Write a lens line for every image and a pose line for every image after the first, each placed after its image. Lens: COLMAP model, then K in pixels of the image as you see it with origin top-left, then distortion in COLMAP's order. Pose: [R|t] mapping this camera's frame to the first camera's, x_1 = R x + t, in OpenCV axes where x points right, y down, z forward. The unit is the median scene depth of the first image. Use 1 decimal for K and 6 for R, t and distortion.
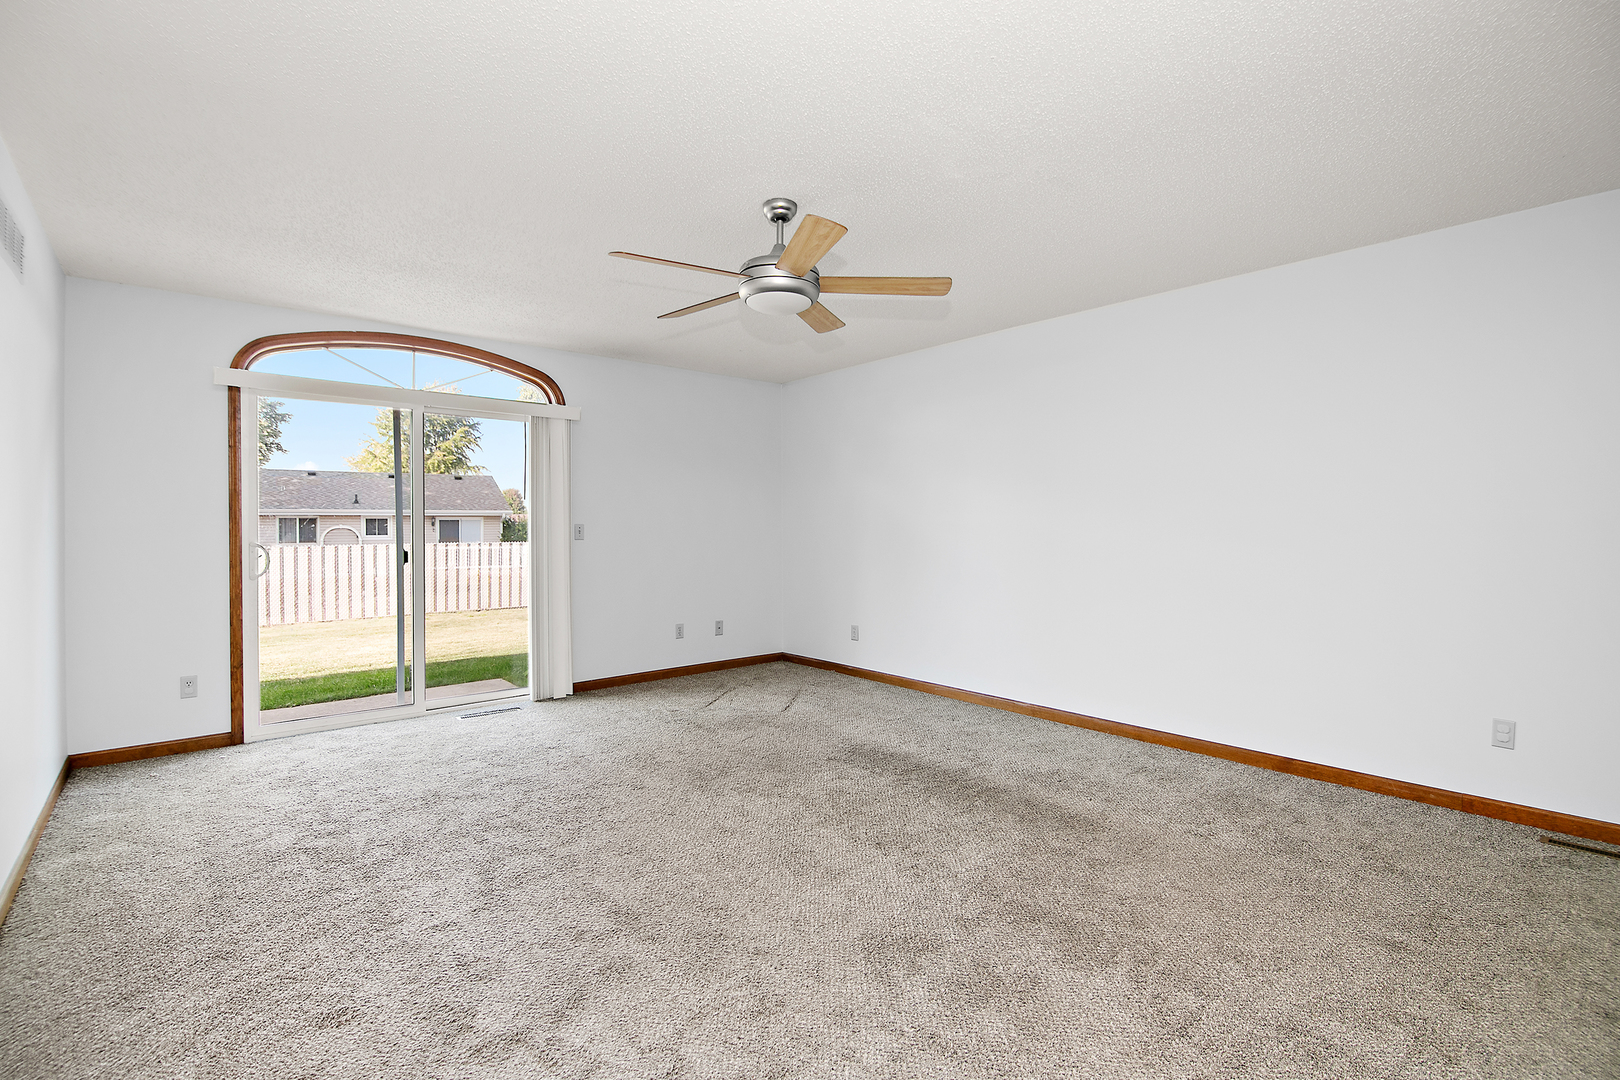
lens RADIAL K [[743.2, 0, 801.8], [0, 743.2, 537.1], [0, 0, 1]] dist [0.001015, -0.000343]
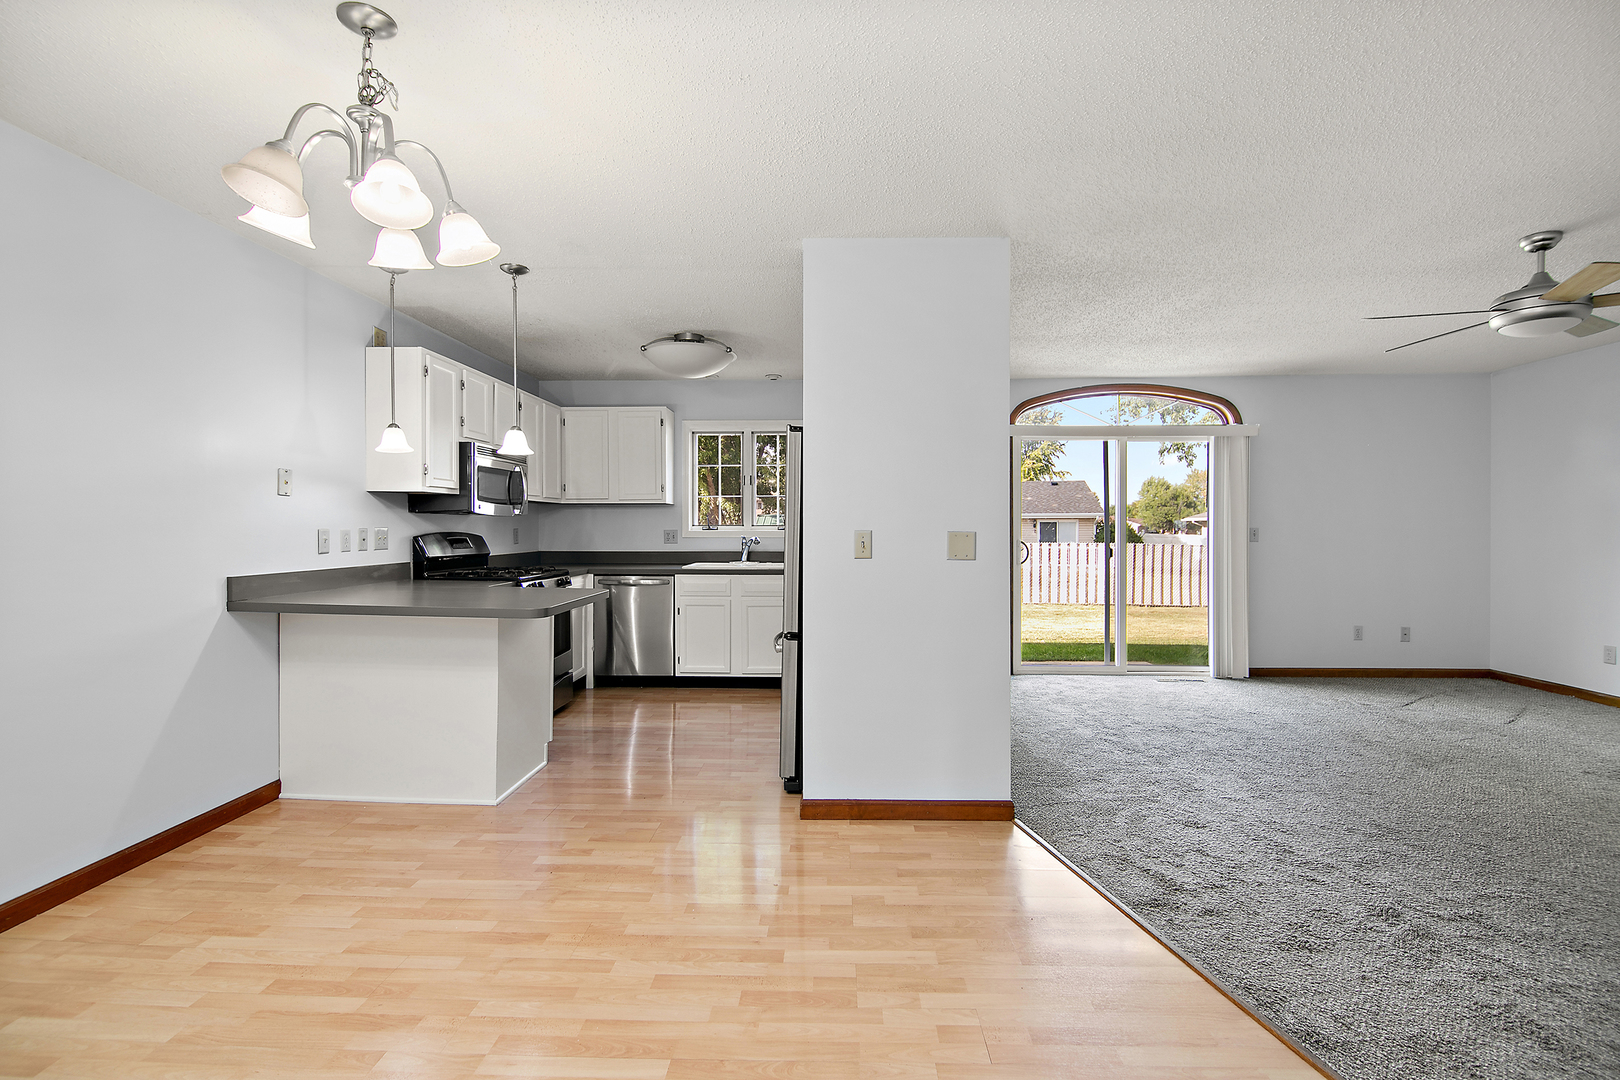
lens RADIAL K [[733.1, 0, 788.7], [0, 733.1, 534.9], [0, 0, 1]] dist [-0.000646, -0.005702]
pose [[0.732159, 0.008182, -0.681085, -0.068673], [-0.011245, 0.999937, -0.000076, 0.001631], [0.681041, 0.007715, 0.732205, -0.331585]]
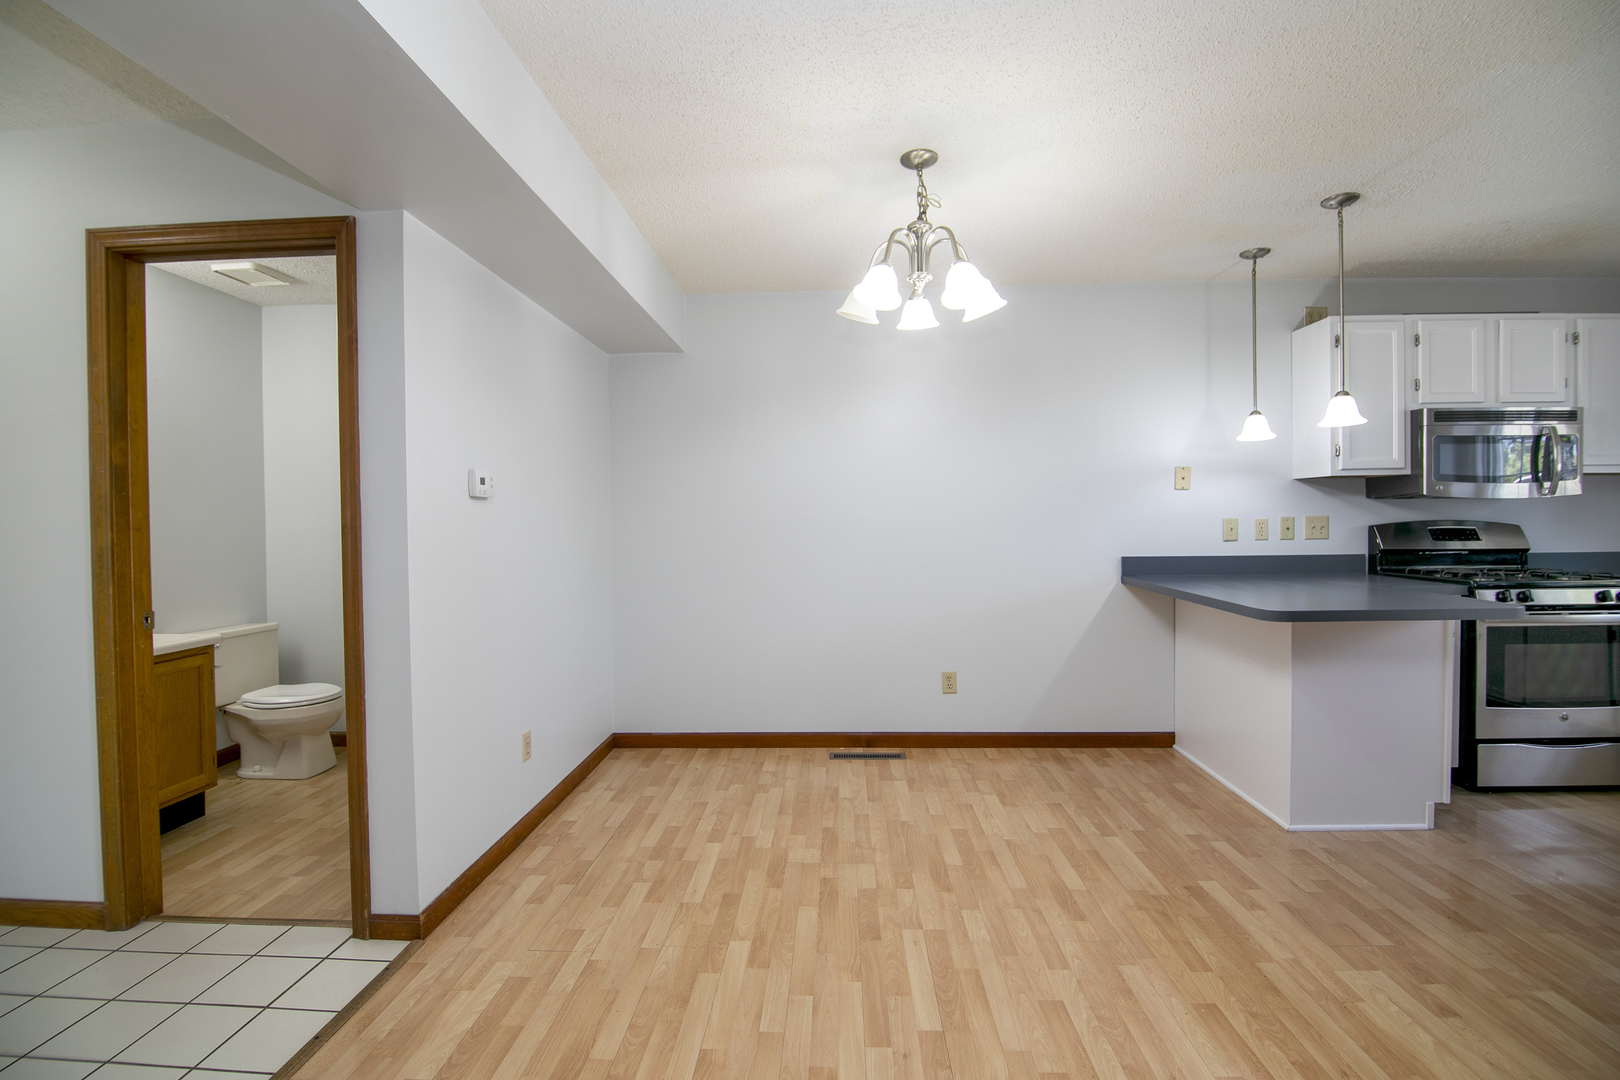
lens RADIAL K [[708.1, 0, 816.1], [0, 708.1, 533.5], [0, 0, 1]] dist [-0.026573, -0.000198]
pose [[-0.679097, 0.016771, -0.733857, -0.054483], [-0.000439, 0.999730, 0.023253, 0.000047], [0.734049, 0.016113, -0.678906, 0.103386]]
